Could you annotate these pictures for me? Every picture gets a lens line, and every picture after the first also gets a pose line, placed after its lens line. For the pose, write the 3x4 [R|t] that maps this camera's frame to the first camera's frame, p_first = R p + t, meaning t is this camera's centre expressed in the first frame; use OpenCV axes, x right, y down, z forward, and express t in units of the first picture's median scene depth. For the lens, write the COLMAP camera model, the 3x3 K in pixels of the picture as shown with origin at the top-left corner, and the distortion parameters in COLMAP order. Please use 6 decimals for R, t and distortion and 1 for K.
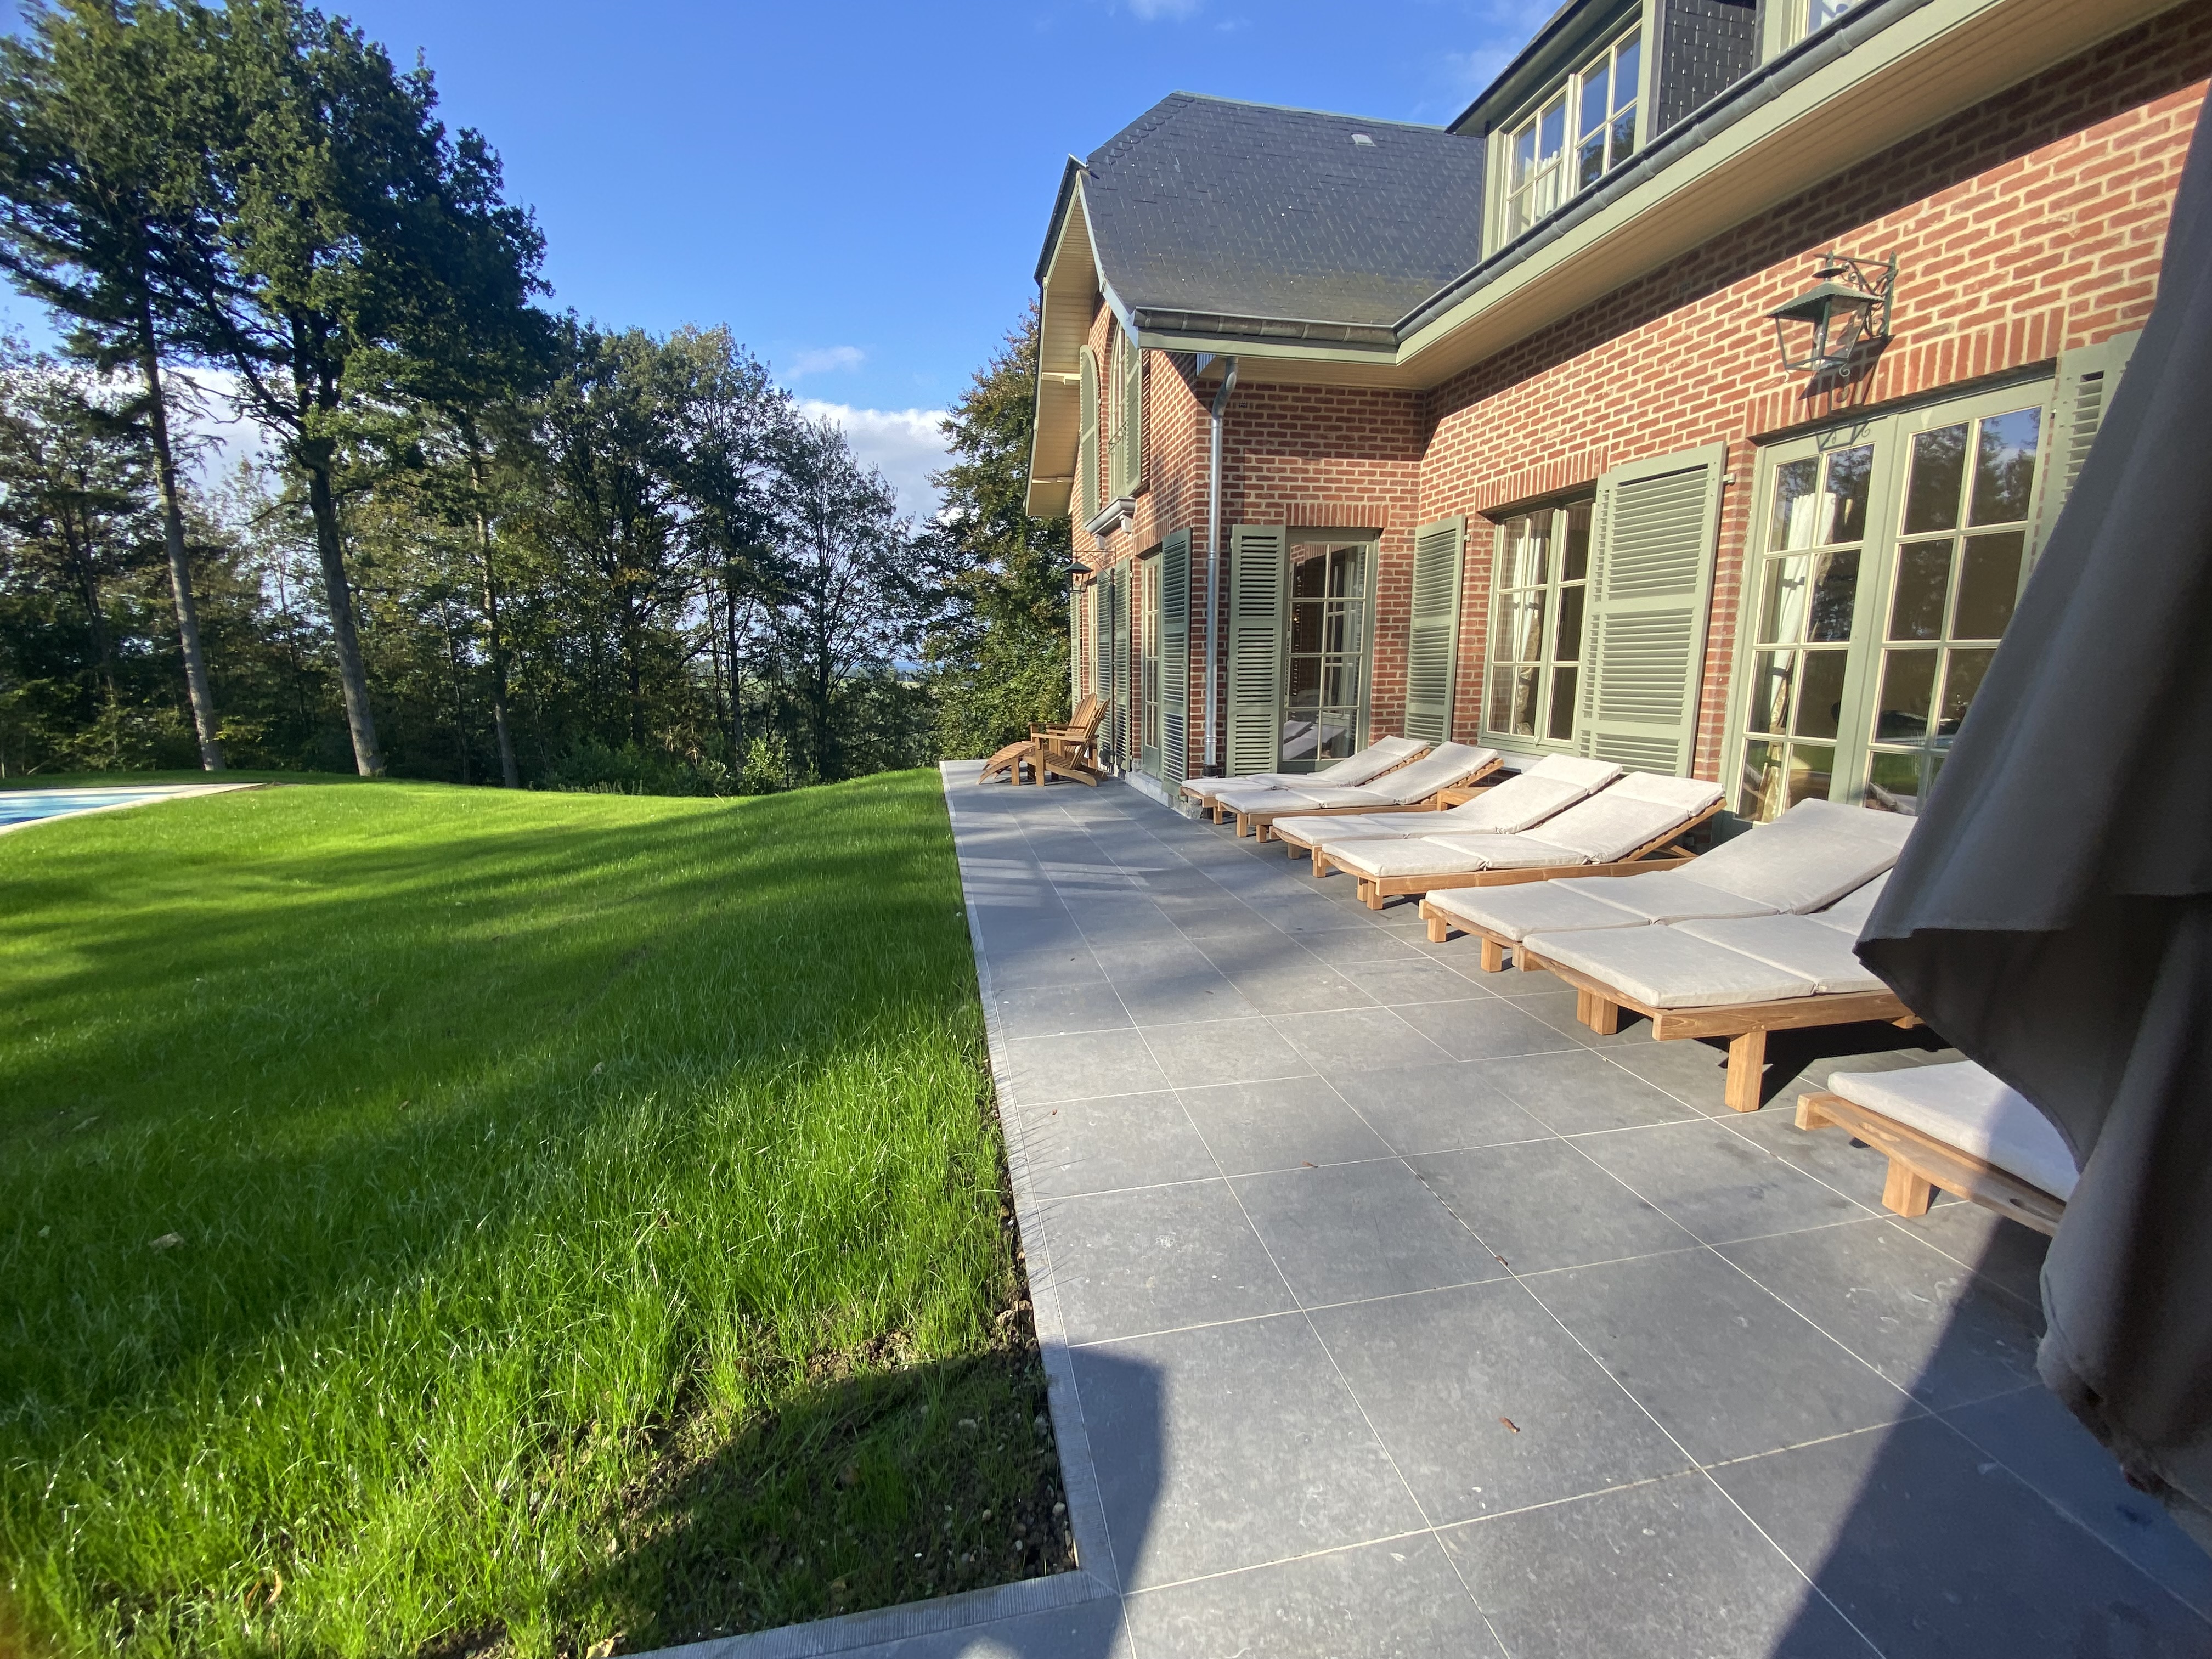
lens RADIAL K [[895.8, 0, 1106.0], [0, 895.8, 829.5], [0, 0, 1]] dist [0.037743, -0.035412]
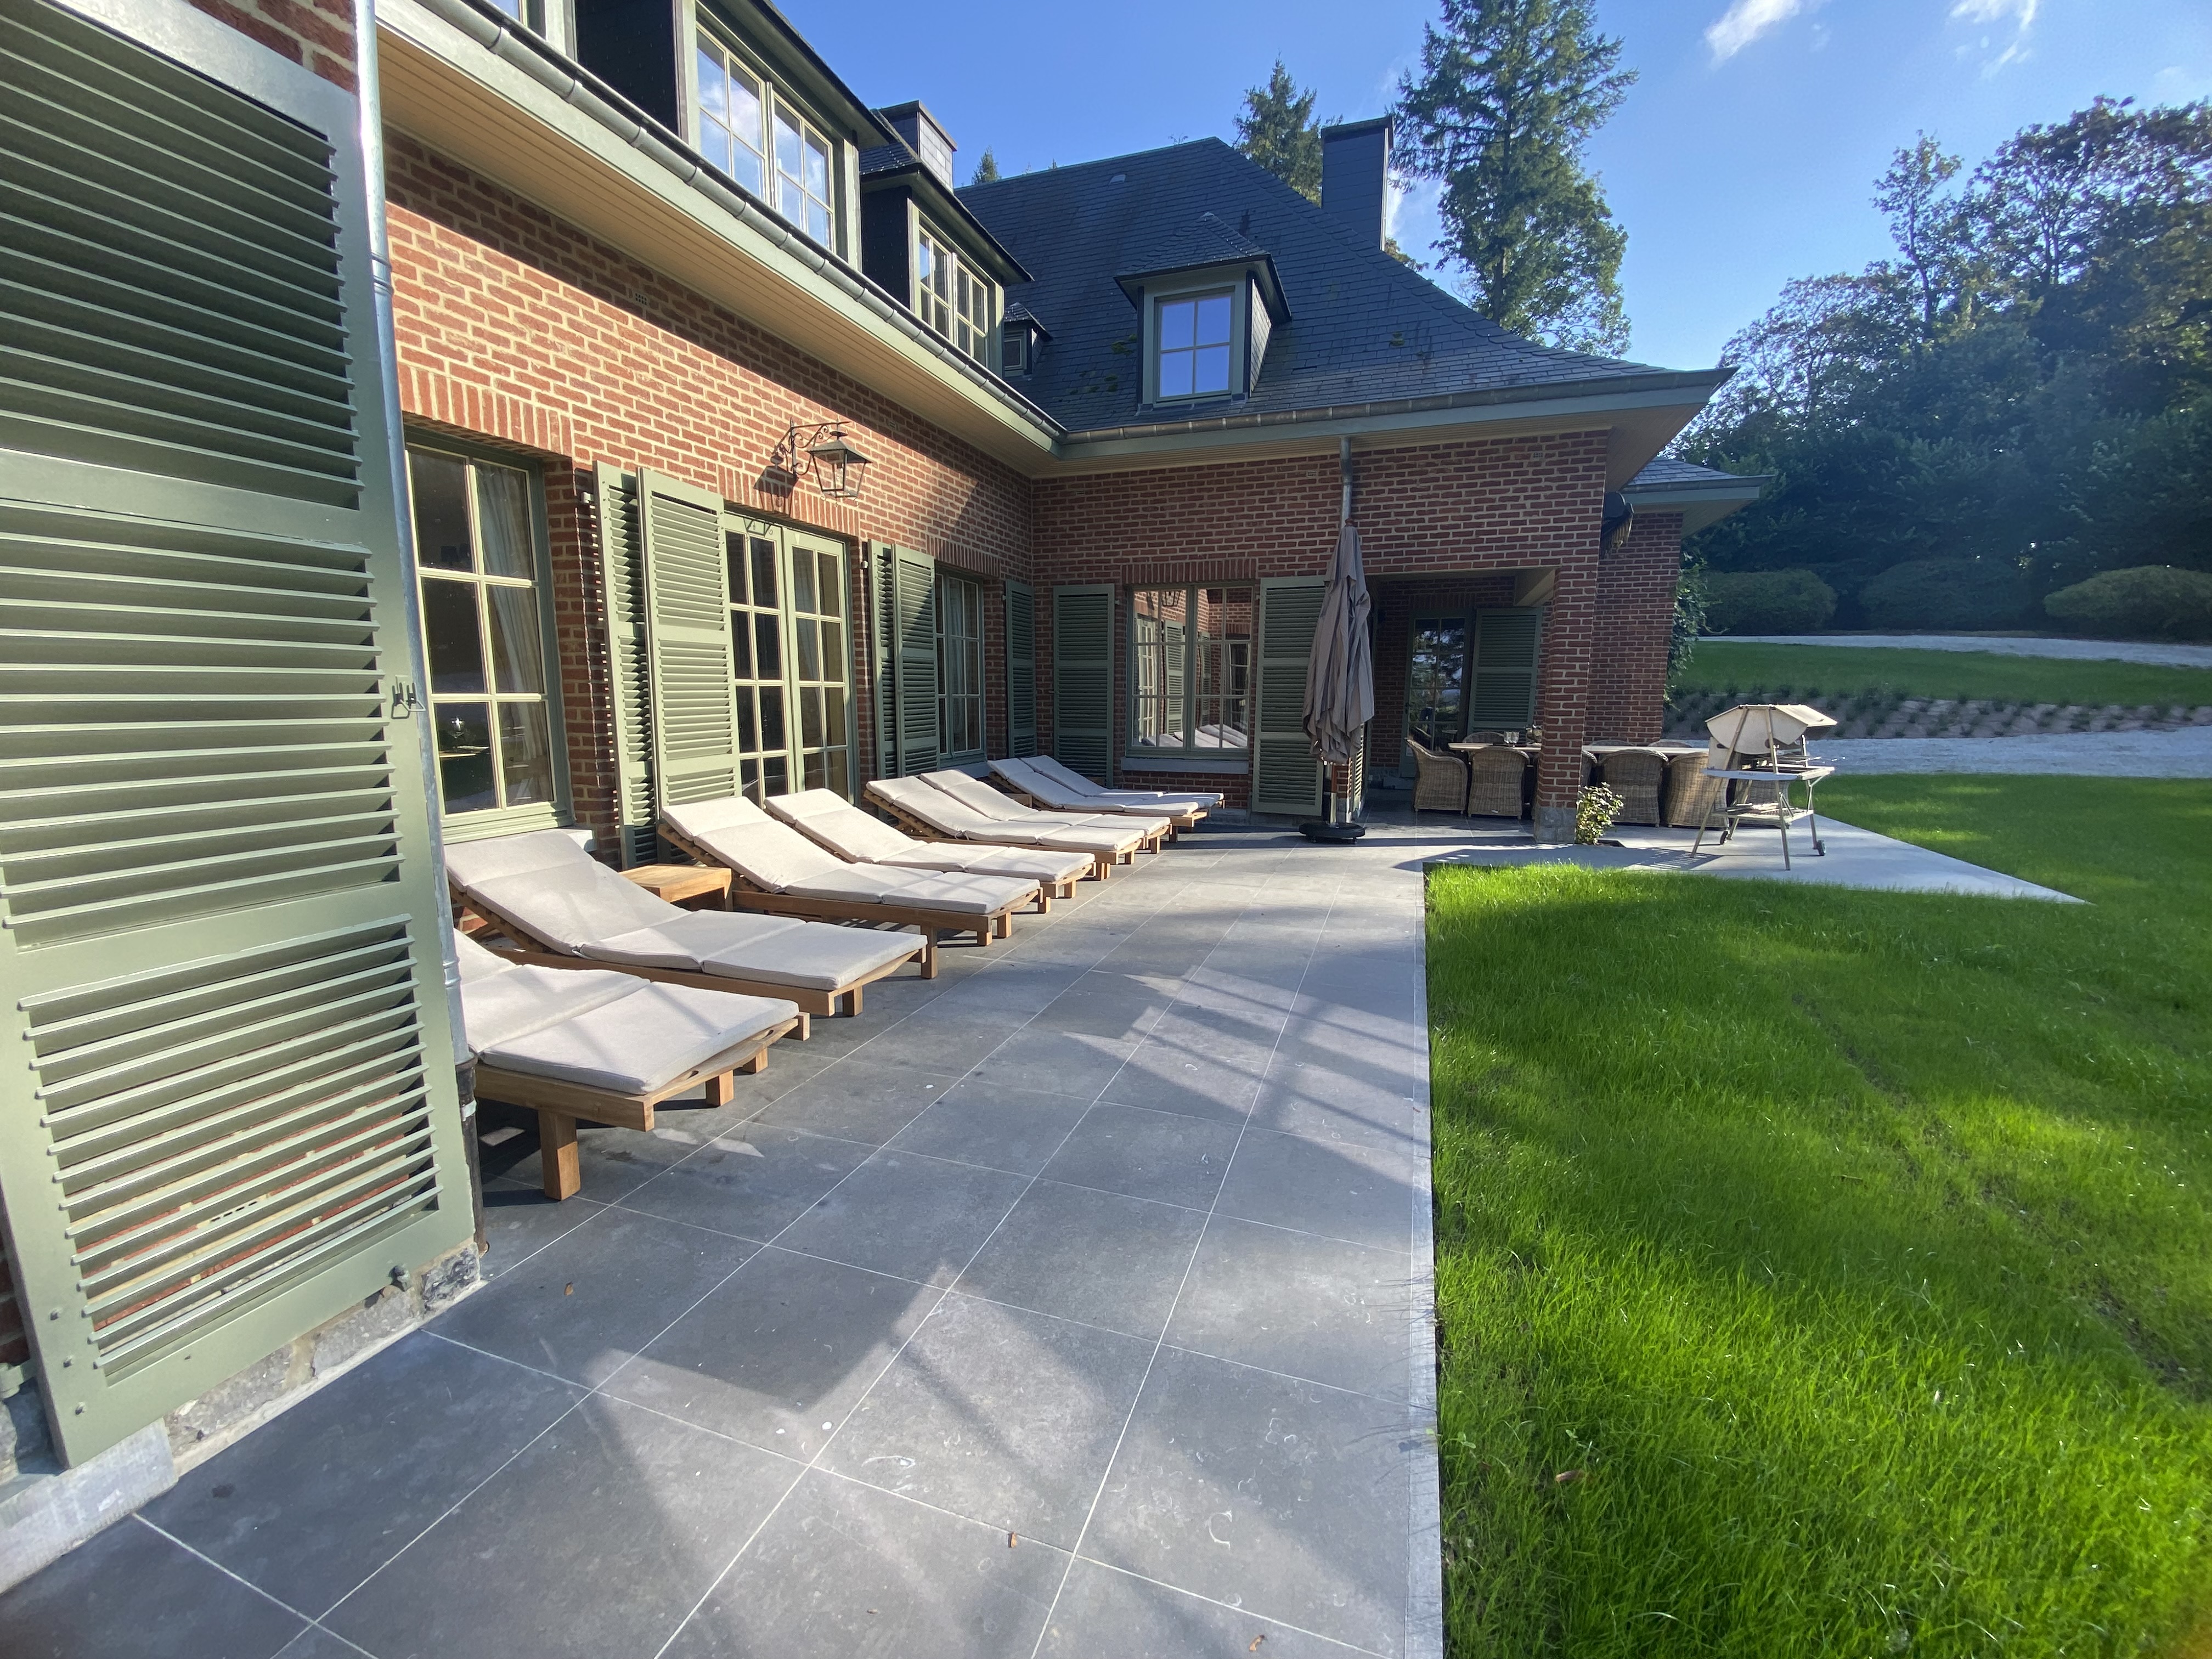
lens RADIAL K [[895.8, 0, 1106.0], [0, 895.8, 829.5], [0, 0, 1]] dist [0.037743, -0.035412]
pose [[-0.862969, -0.075942, 0.499518, -0.315728], [0.092597, 0.948124, 0.304115, -0.346556], [-0.496700, 0.308696, -0.811170, 1.847975]]
